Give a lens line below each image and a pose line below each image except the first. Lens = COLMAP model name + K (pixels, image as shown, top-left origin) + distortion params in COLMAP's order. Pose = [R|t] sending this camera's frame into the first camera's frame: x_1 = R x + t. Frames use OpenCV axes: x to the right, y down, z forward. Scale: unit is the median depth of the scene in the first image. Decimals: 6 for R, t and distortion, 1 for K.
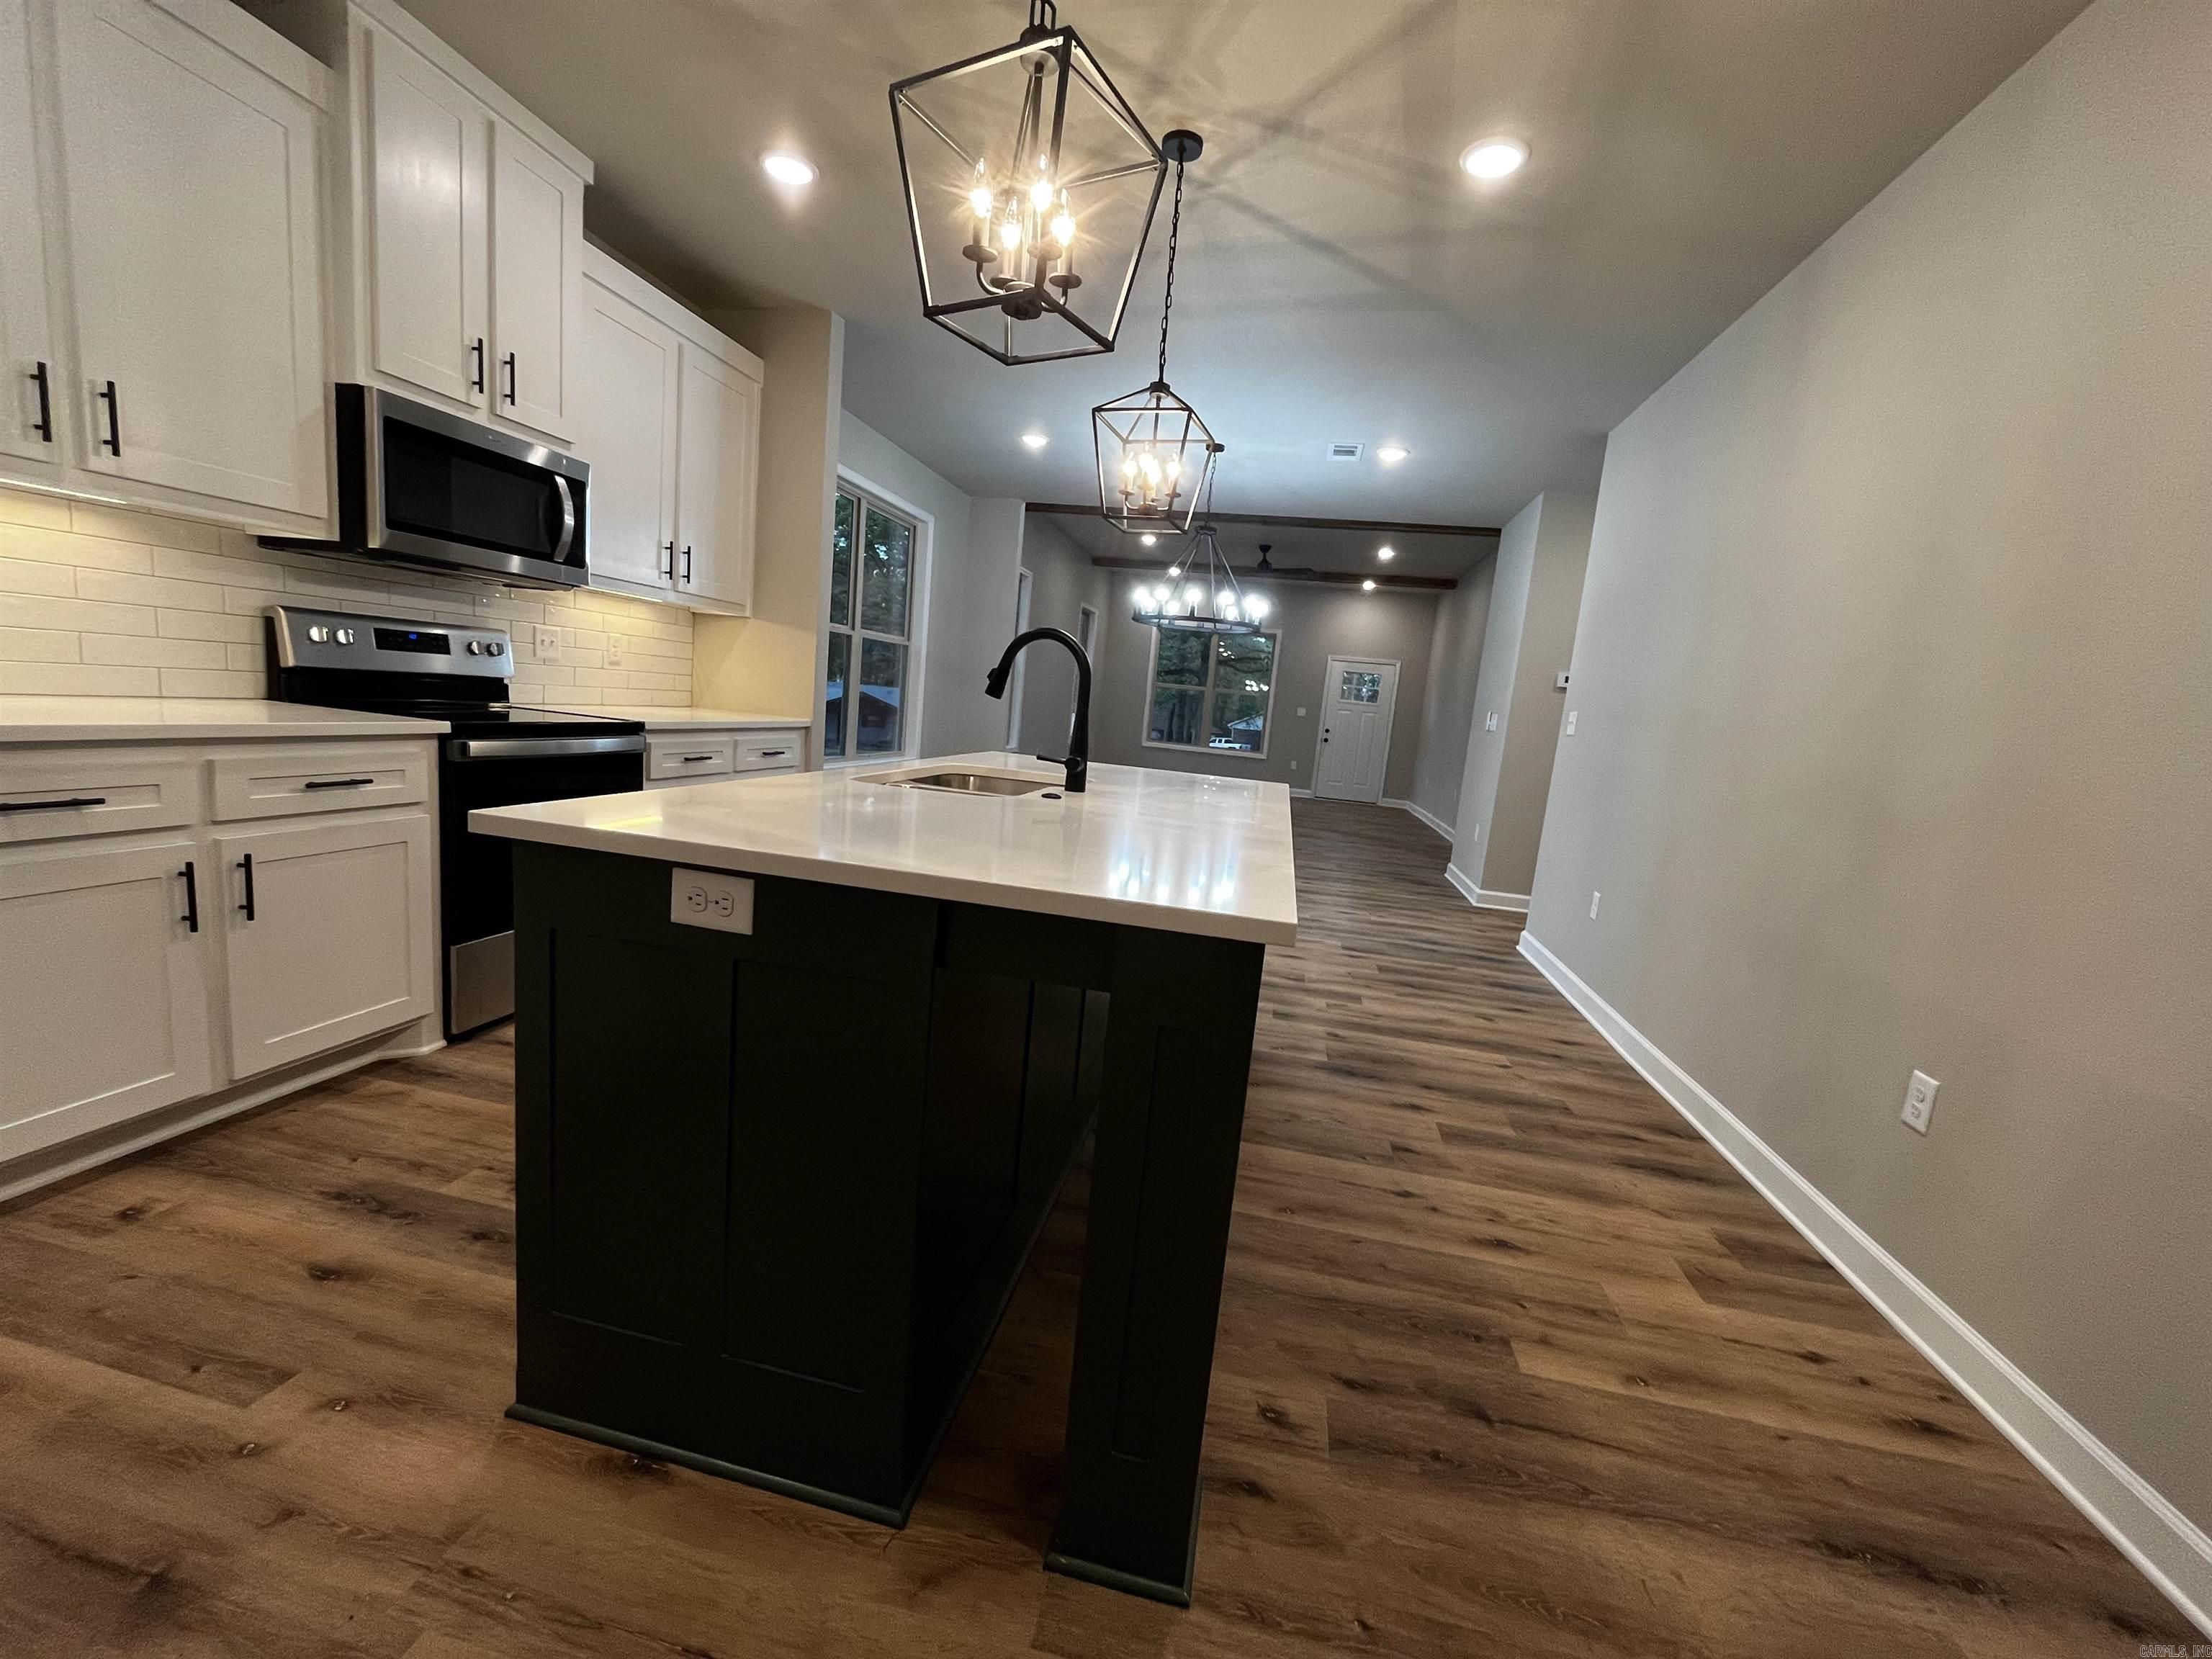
lens RADIAL K [[893.5, 0, 1103.7], [0, 893.5, 834.5], [0, 0, 1]] dist [-0.003711, 0.000240]
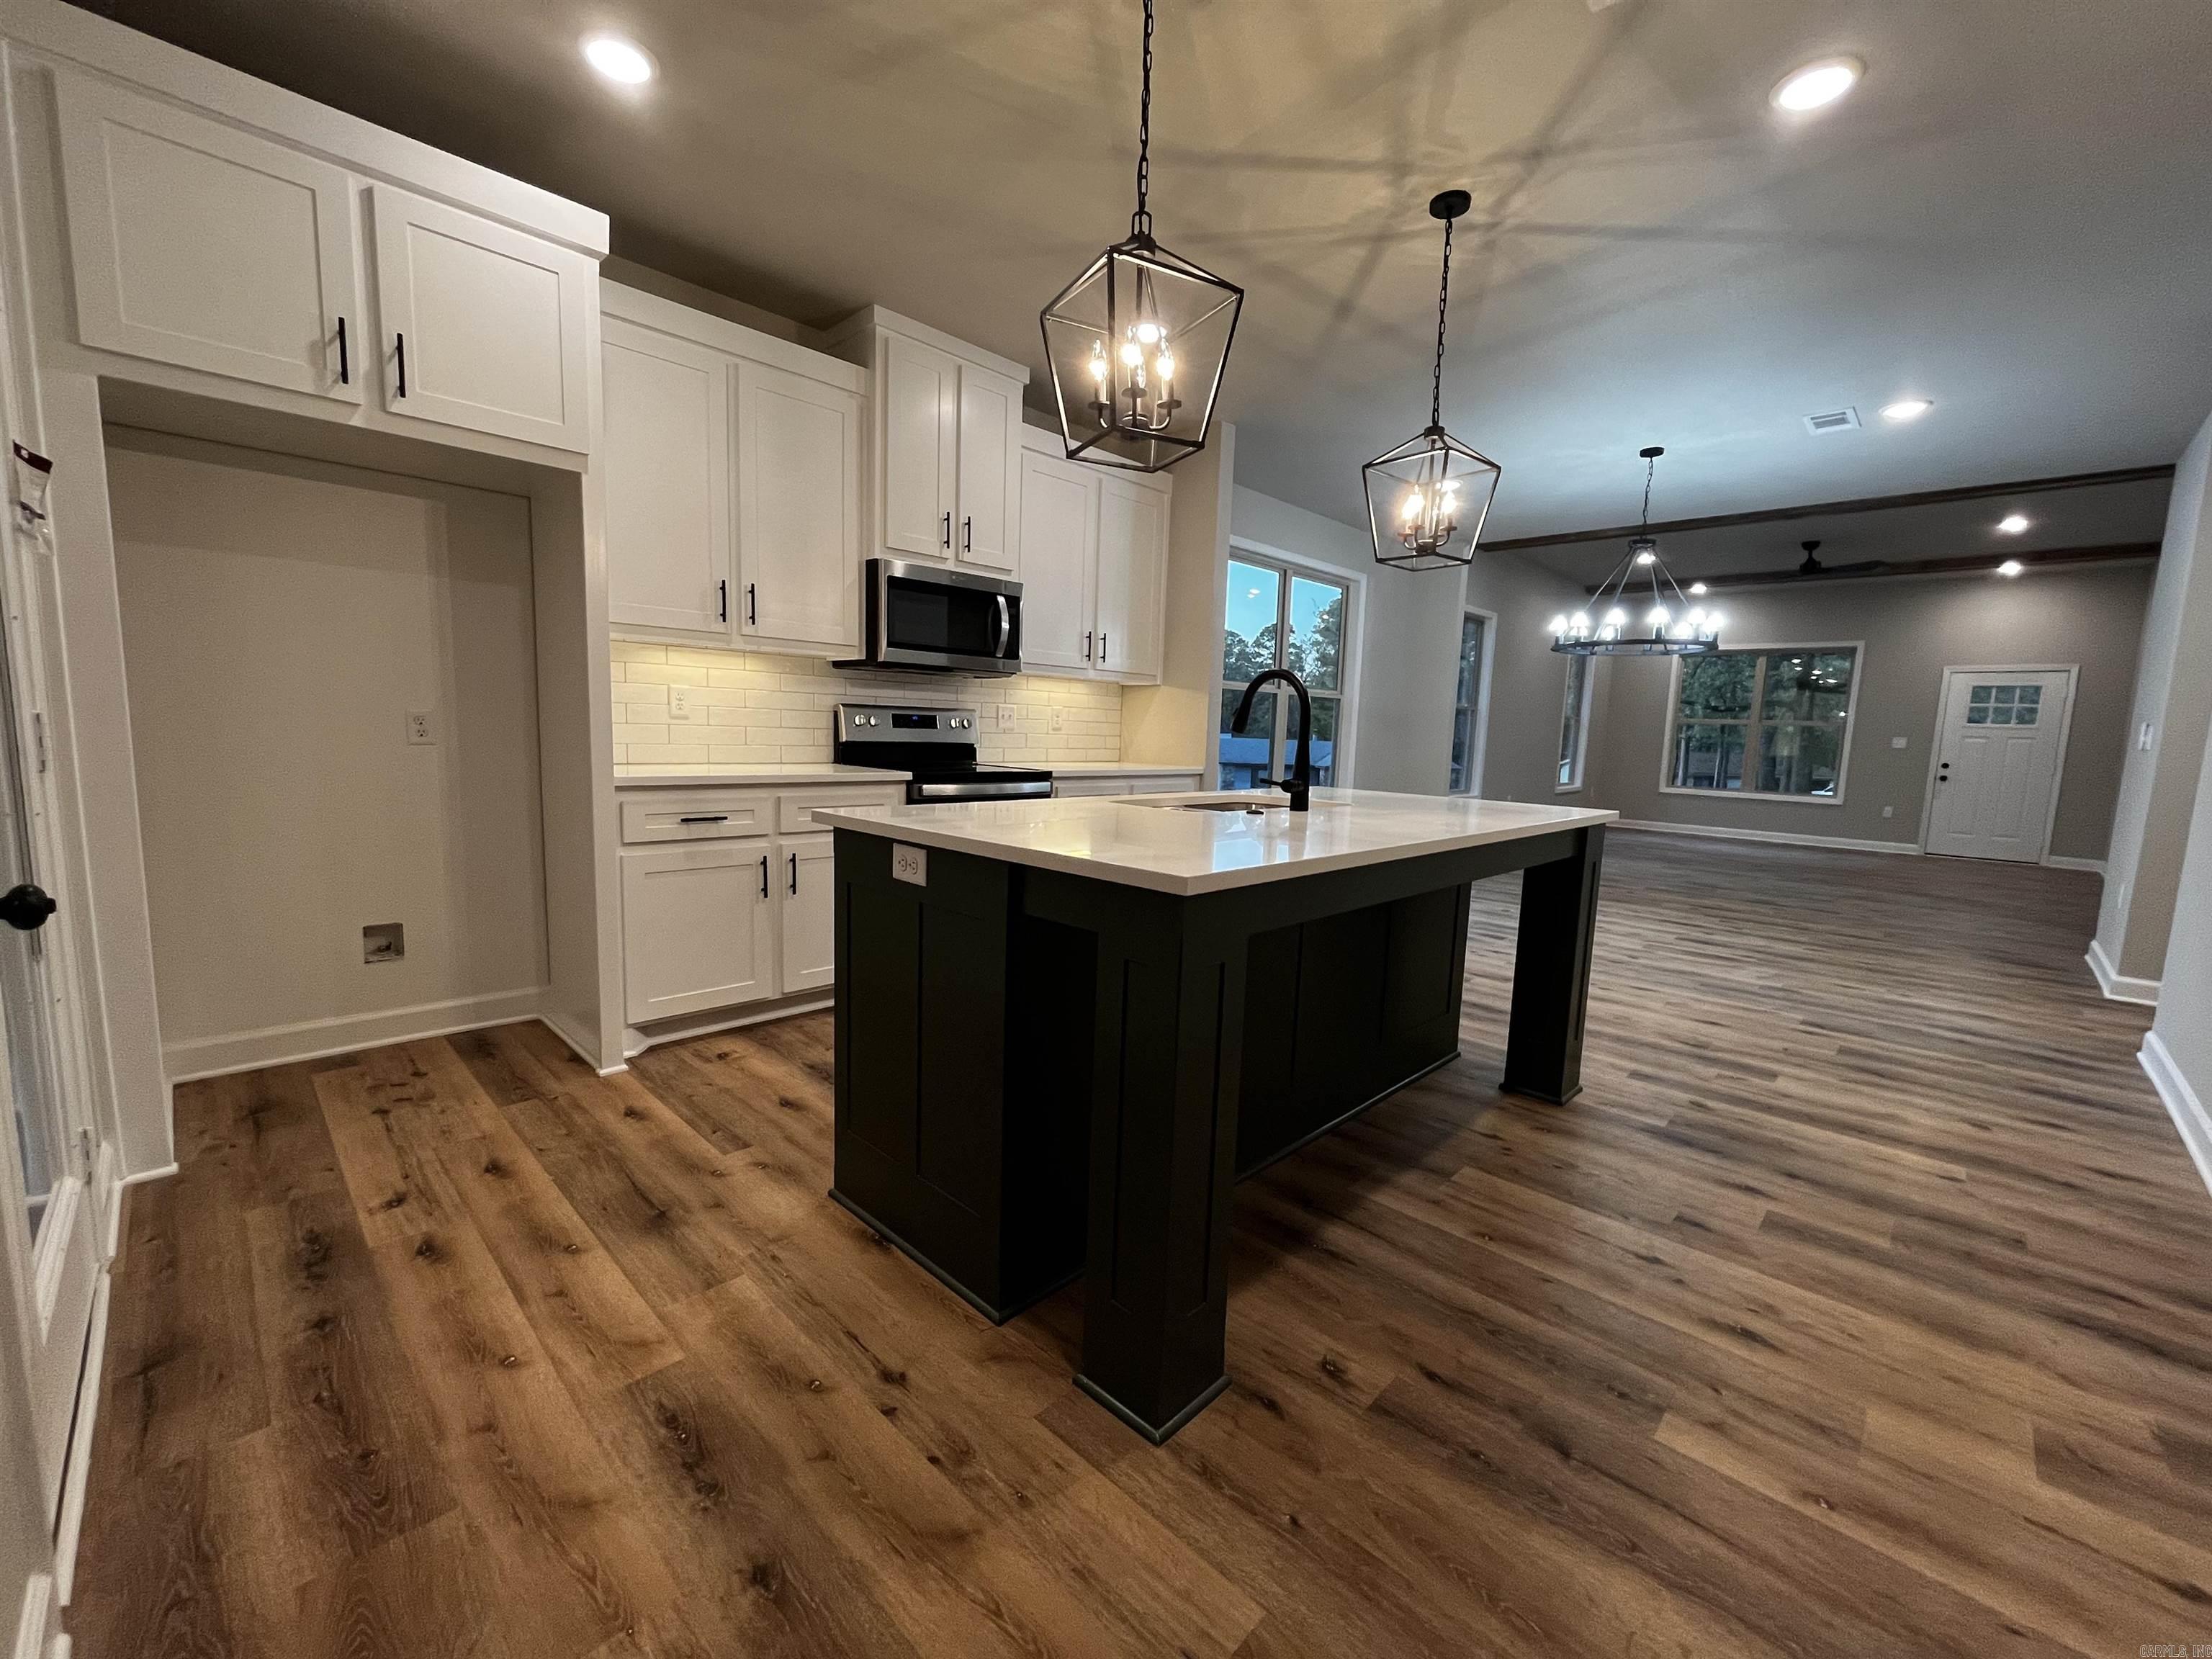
lens RADIAL K [[892.8, 0, 1103.1], [0, 892.8, 834.1], [0, 0, 1]] dist [-0.002269, -0.000563]
pose [[0.839867, 0.000409, -0.542792, 0.341569], [-0.036373, 0.997794, -0.055527, 0.047714], [0.541572, 0.066378, 0.838029, -0.061133]]
